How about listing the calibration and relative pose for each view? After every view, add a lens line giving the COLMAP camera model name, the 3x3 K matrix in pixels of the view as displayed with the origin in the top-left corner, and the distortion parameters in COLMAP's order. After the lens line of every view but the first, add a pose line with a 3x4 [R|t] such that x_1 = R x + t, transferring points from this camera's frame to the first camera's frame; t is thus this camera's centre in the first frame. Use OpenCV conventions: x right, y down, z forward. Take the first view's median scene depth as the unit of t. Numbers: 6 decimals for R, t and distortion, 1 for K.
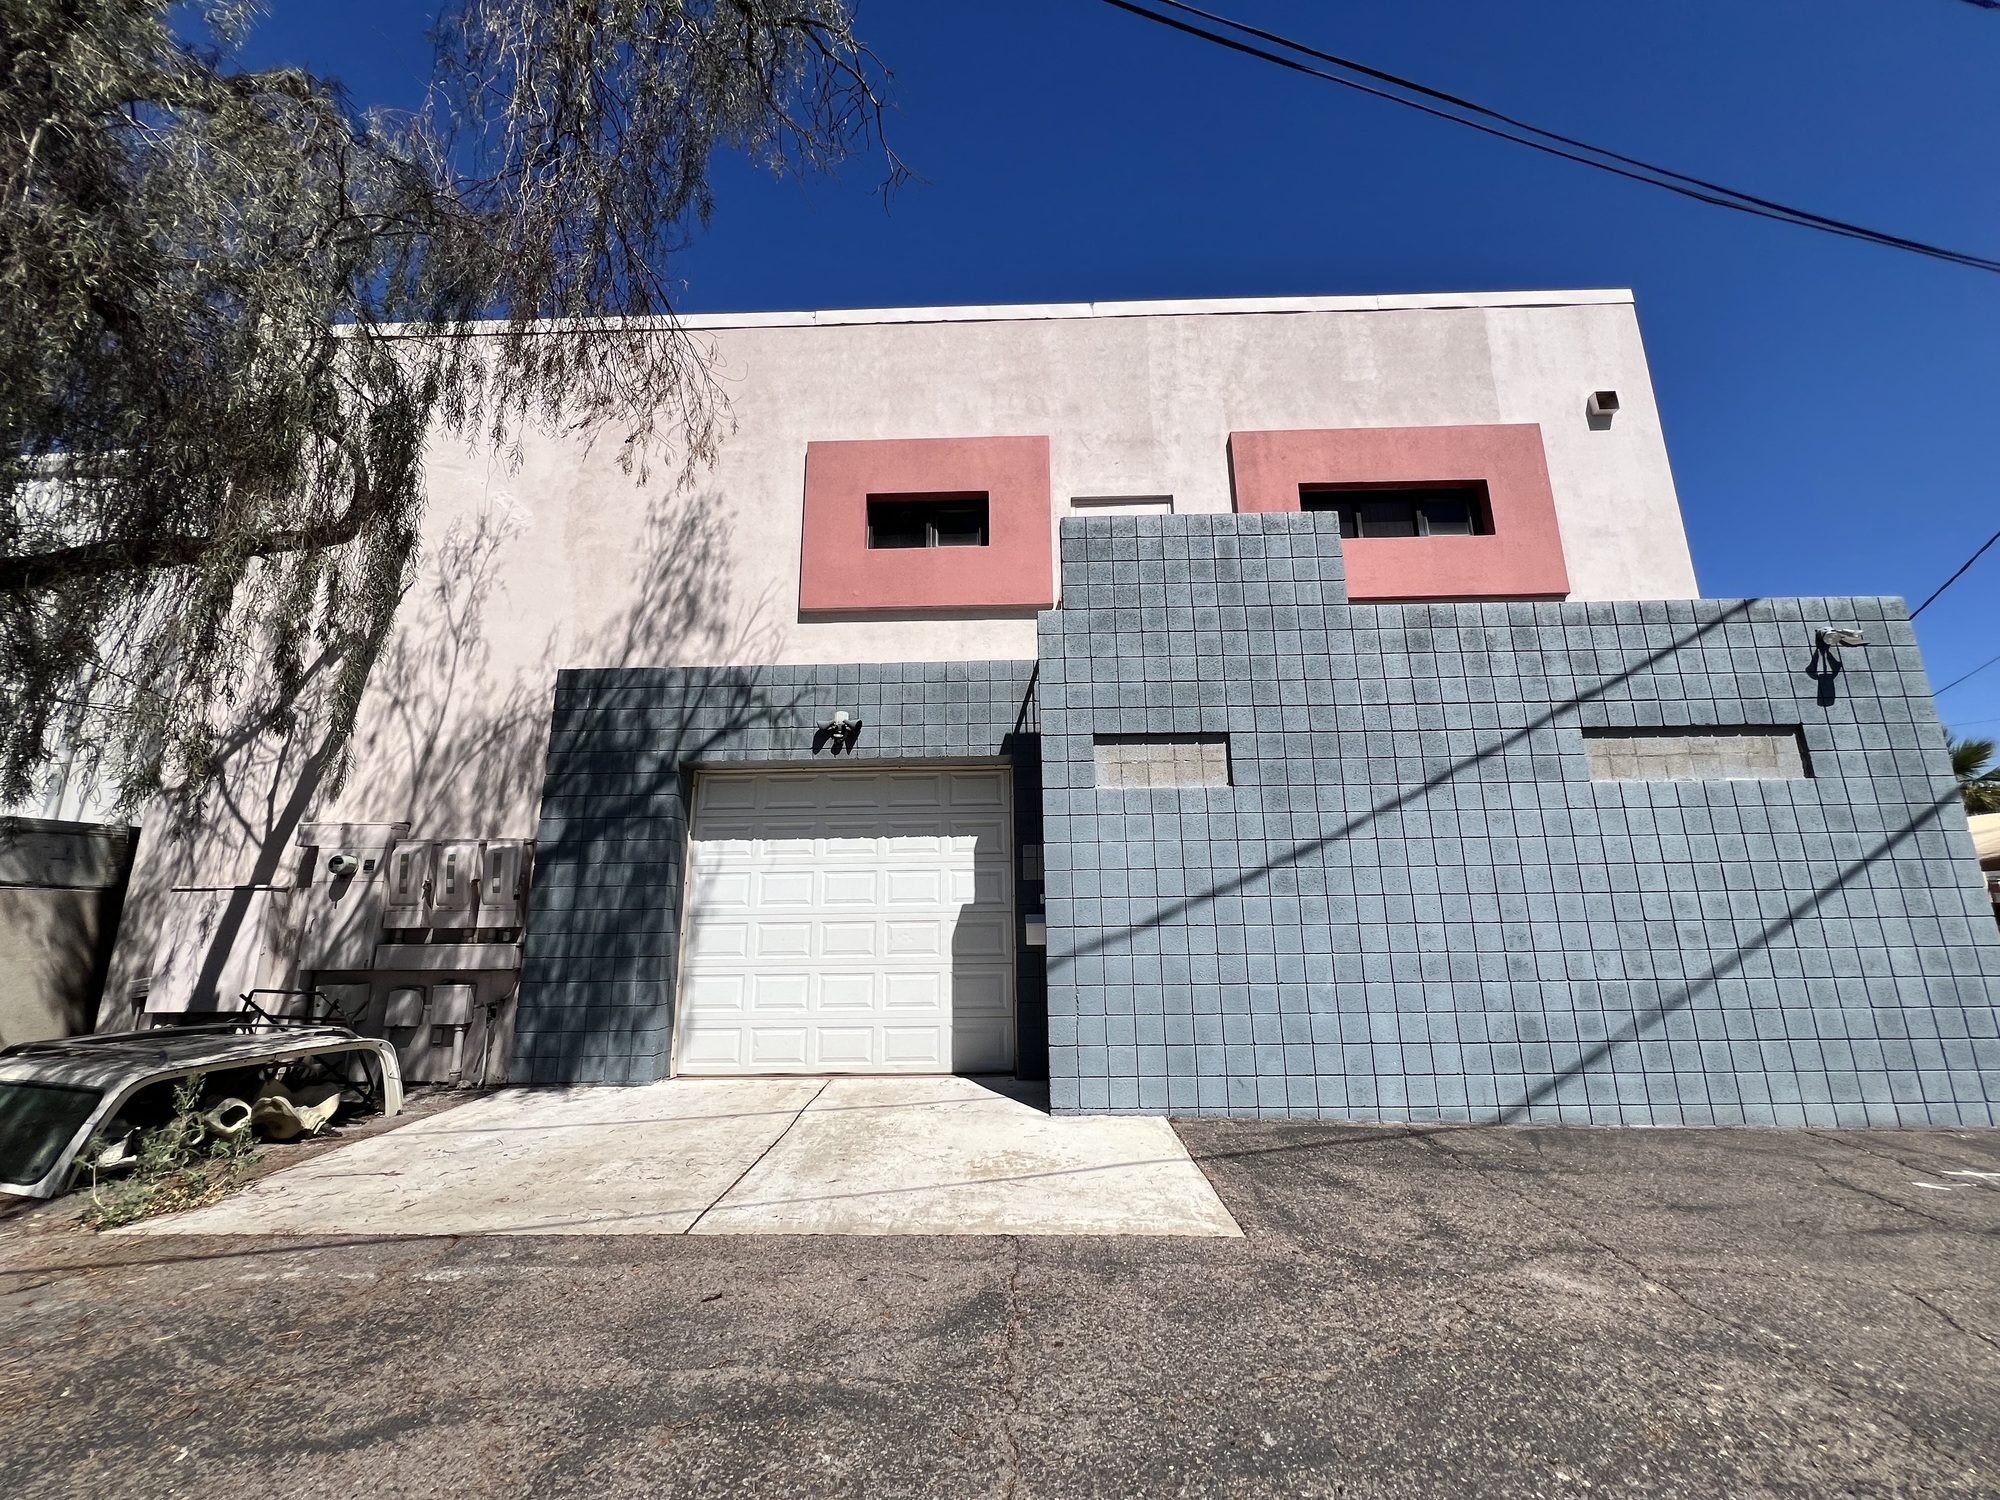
lens RADIAL K [[787.2, 0, 1003.6], [0, 787.2, 749.5], [0, 0, 1]] dist [-0.002120, 0.000304]
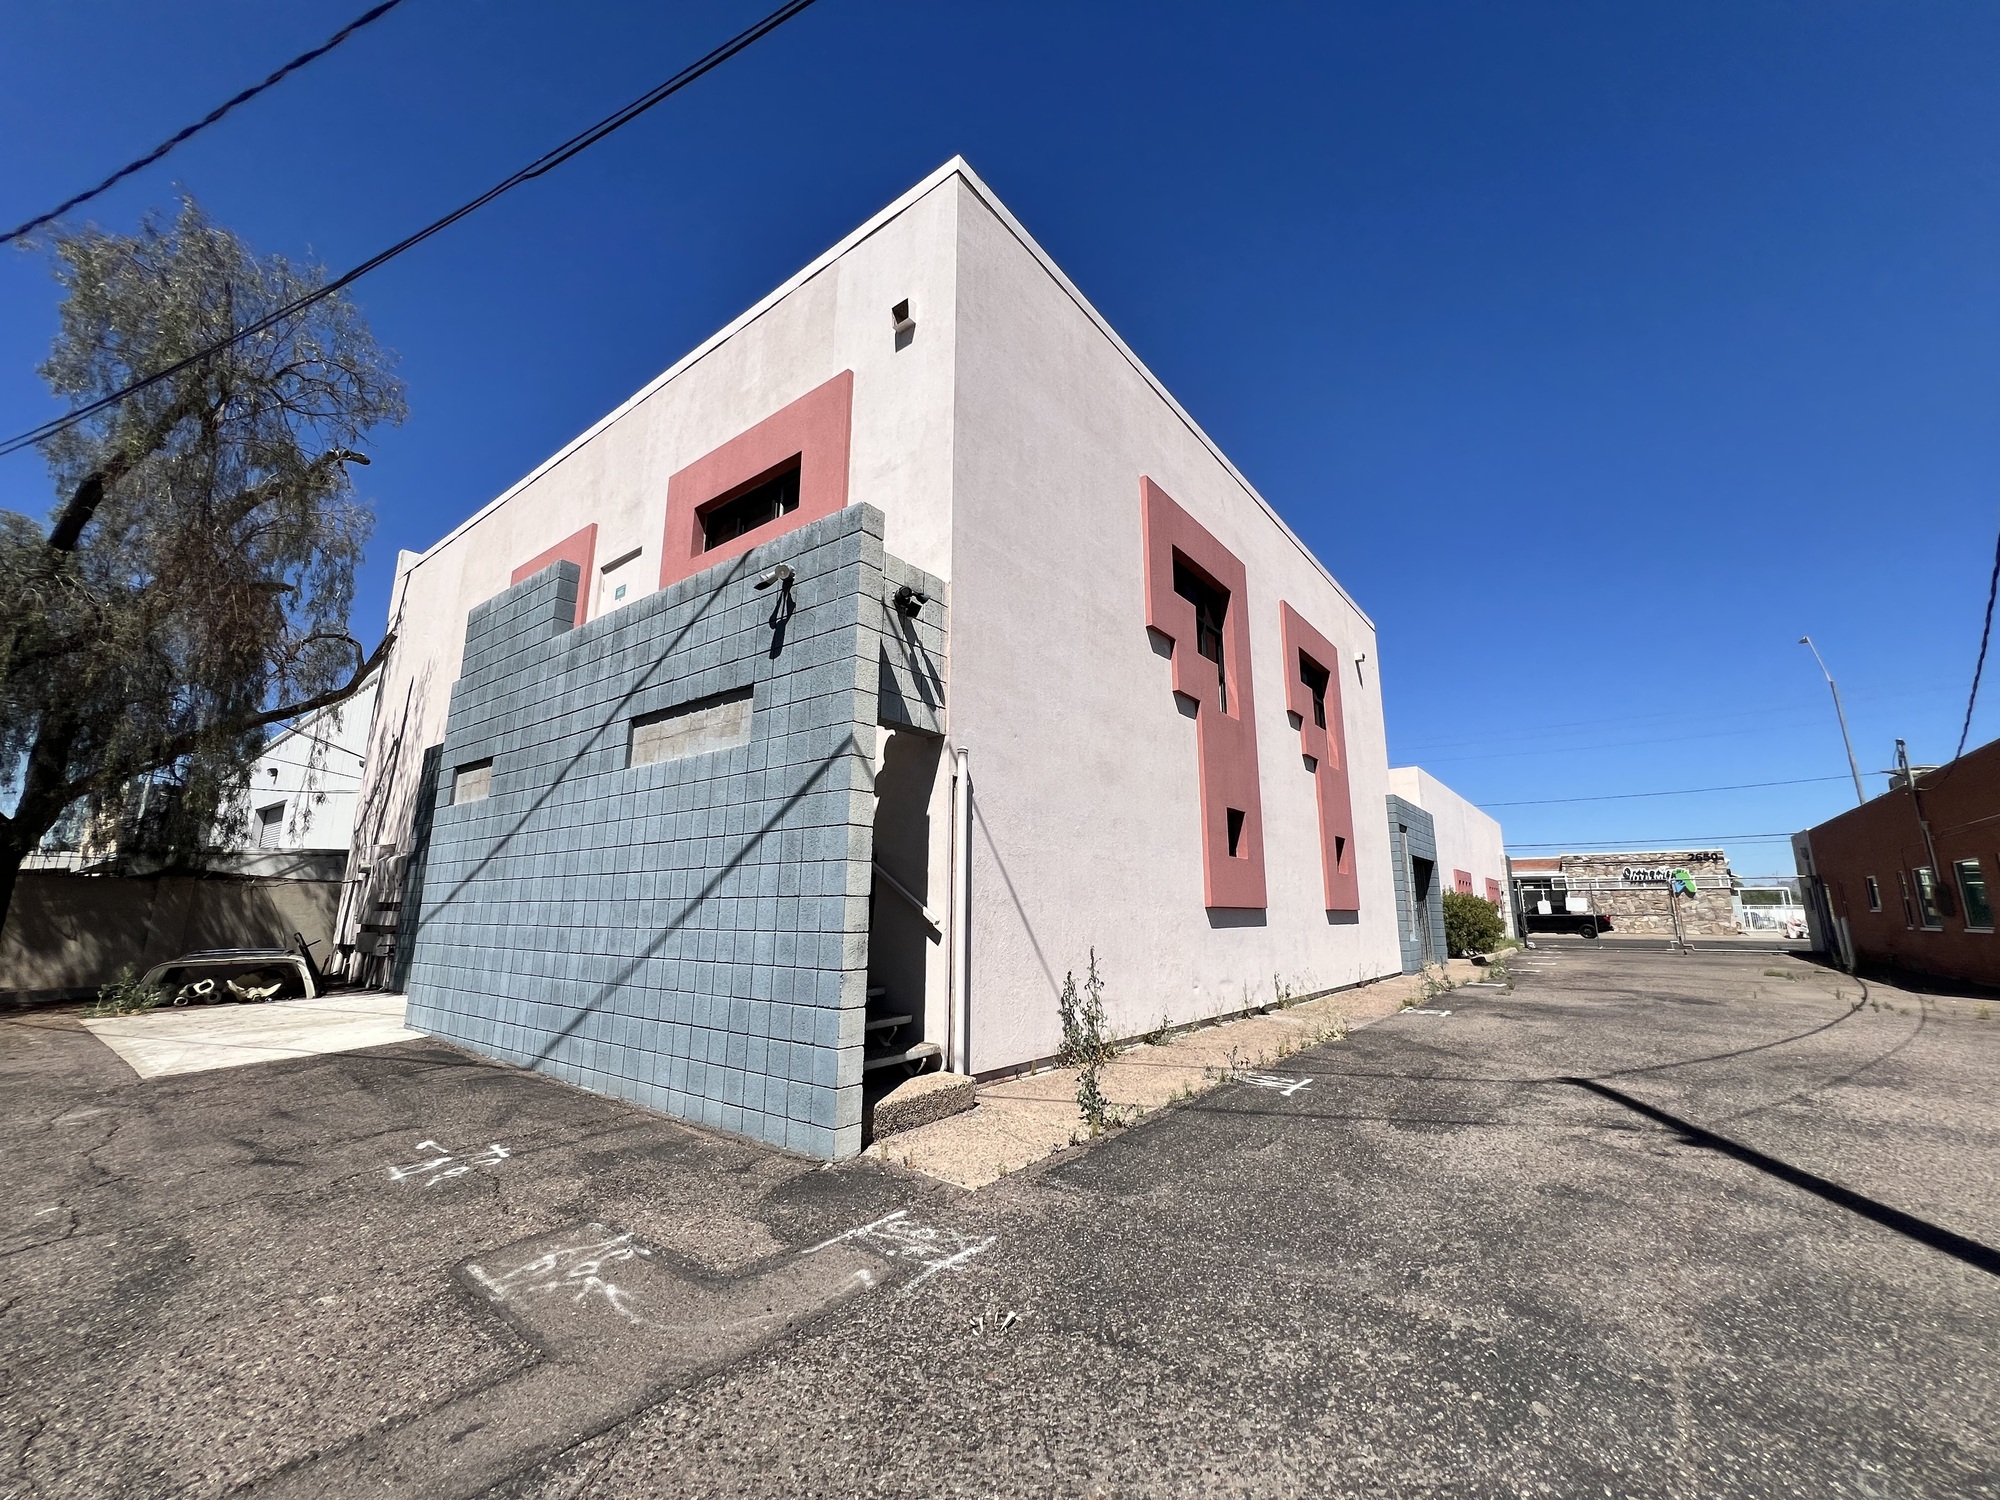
lens RADIAL K [[787.2, 0, 996.6], [0, 787.2, 749.0], [0, 0, 1]] dist [-0.002120, 0.000304]
pose [[0.809273, -0.108113, -0.577398, 1.496666], [0.121438, 0.992476, -0.015628, 0.077150], [0.574743, -0.057471, 0.816313, 0.358157]]
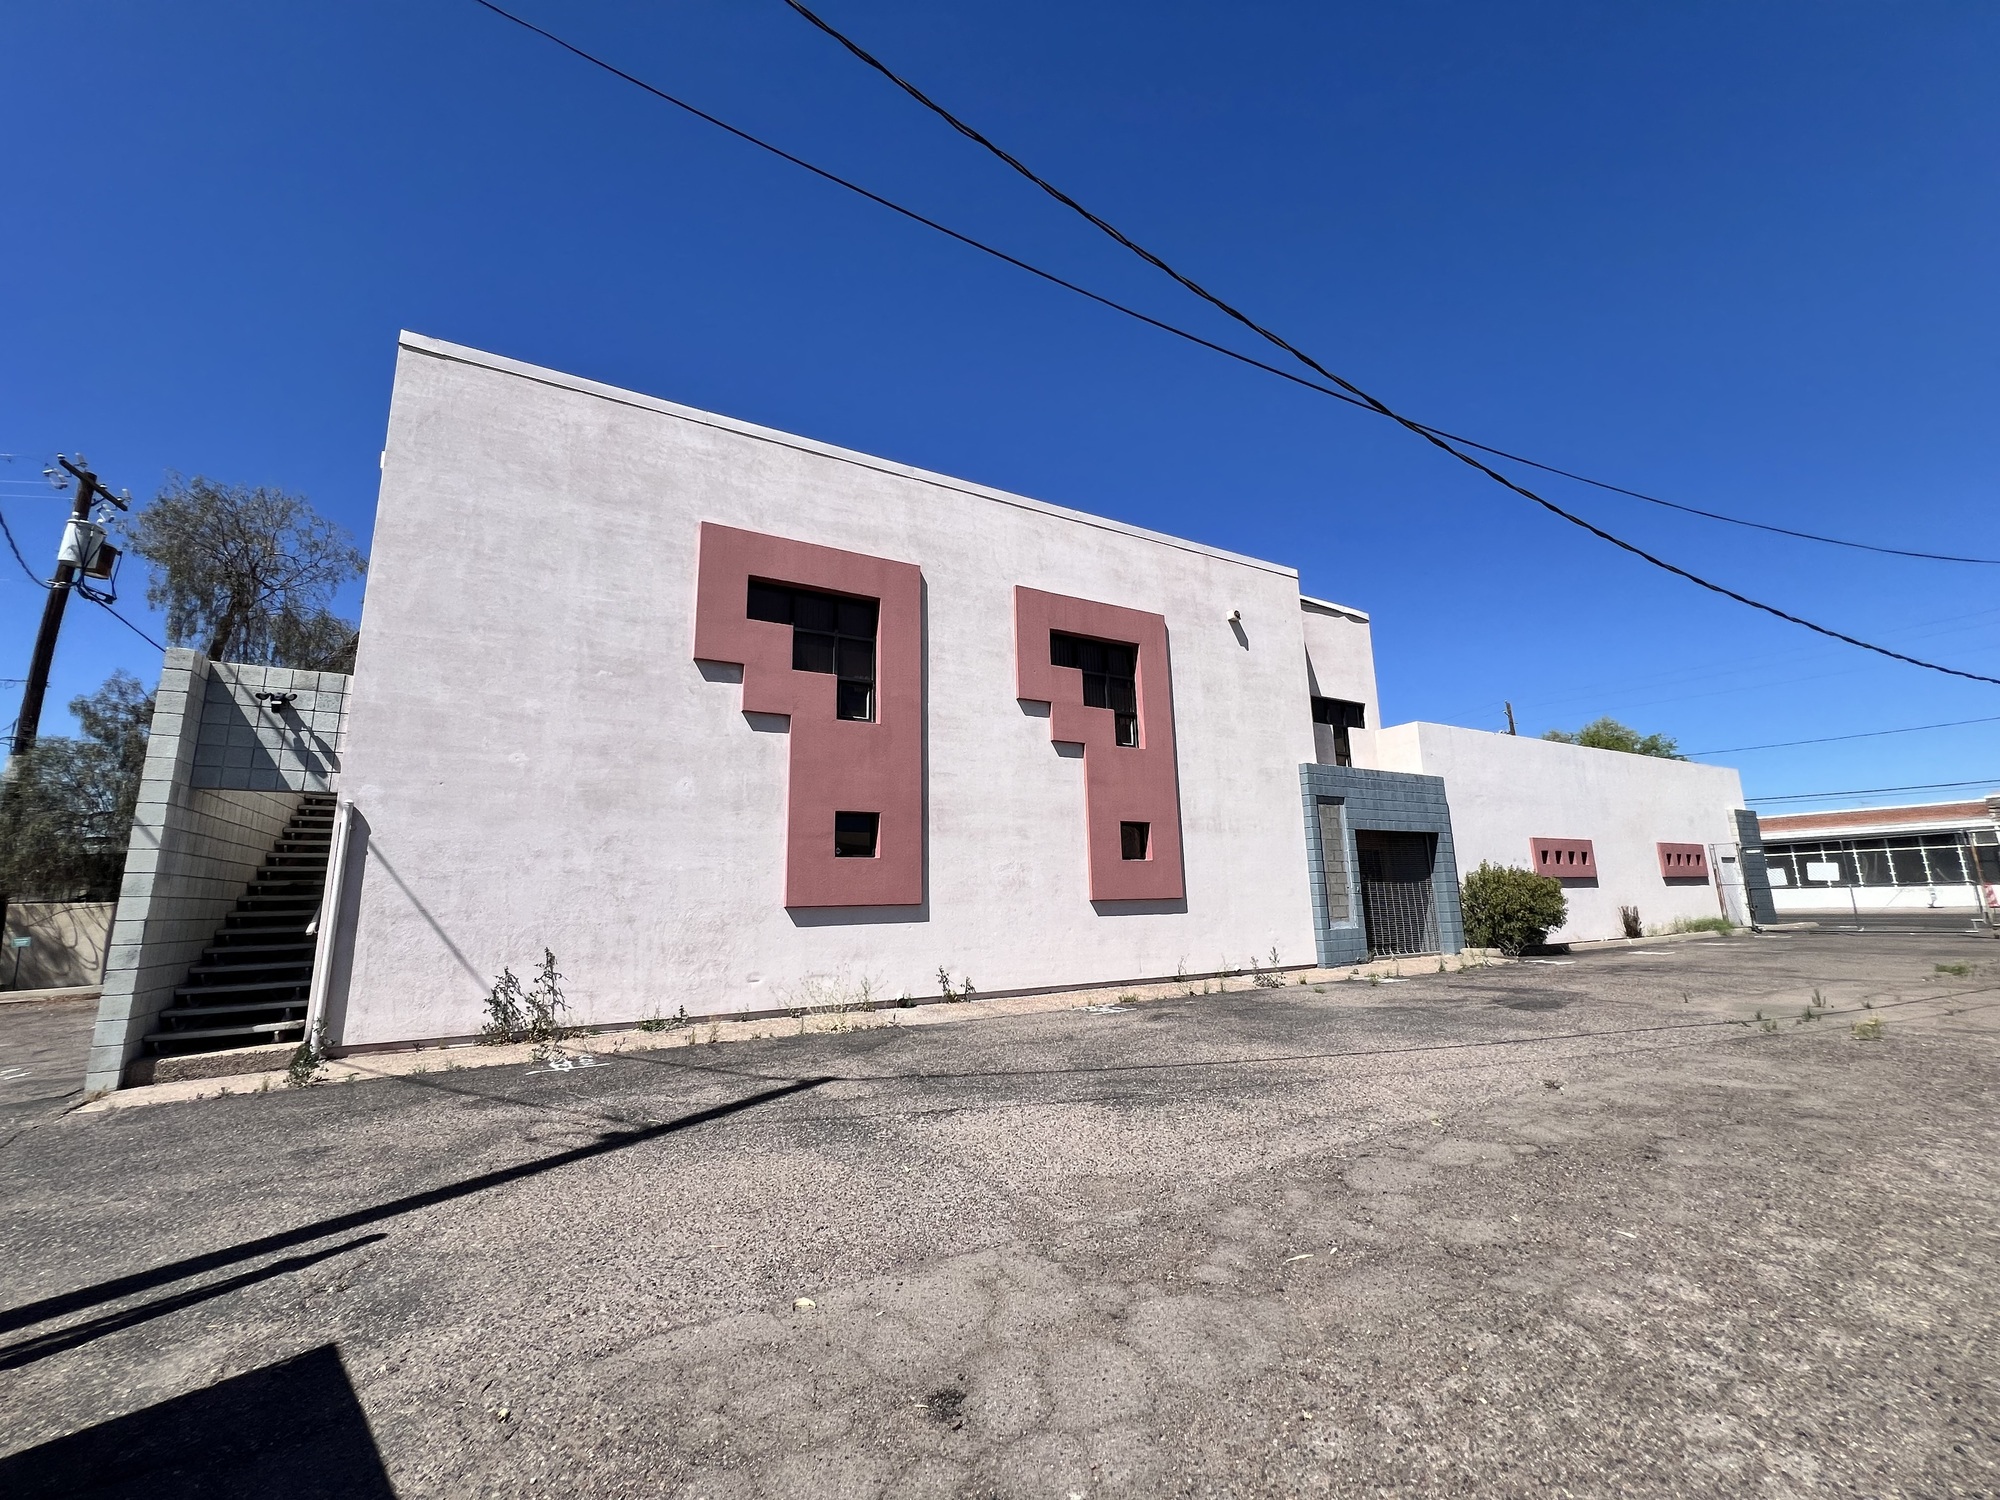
lens RADIAL K [[787.2, 0, 998.9], [0, 787.2, 746.8], [0, 0, 1]] dist [-0.002120, 0.000304]
pose [[0.522850, -0.158344, -0.837589, 2.558964], [0.203965, 0.977292, -0.057433, 0.260364], [0.827663, -0.140810, 0.543274, 1.325139]]
